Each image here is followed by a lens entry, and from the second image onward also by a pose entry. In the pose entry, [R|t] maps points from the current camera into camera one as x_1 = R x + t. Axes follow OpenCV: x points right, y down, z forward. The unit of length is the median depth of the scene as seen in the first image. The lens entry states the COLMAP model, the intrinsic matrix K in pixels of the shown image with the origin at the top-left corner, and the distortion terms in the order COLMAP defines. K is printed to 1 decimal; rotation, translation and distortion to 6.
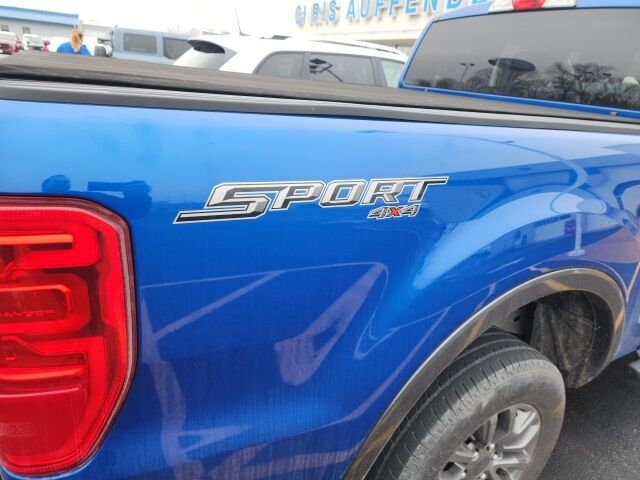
lens RADIAL K [[435.2, 0, 307.7], [0, 435.2, 242.1], [0, 0, 1]] dist [0.056150, -0.044717]
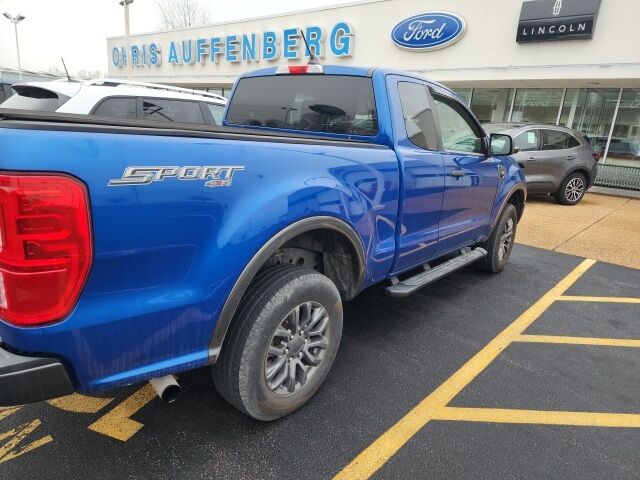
lens RADIAL K [[435.2, 0, 318.9], [0, 435.2, 244.1], [0, 0, 1]] dist [0.056150, -0.044717]
pose [[0.927200, -0.119537, 0.354979, -0.058350], [0.147425, 0.987680, -0.052477, 0.190756], [-0.344333, 0.100989, 0.933400, -0.496422]]
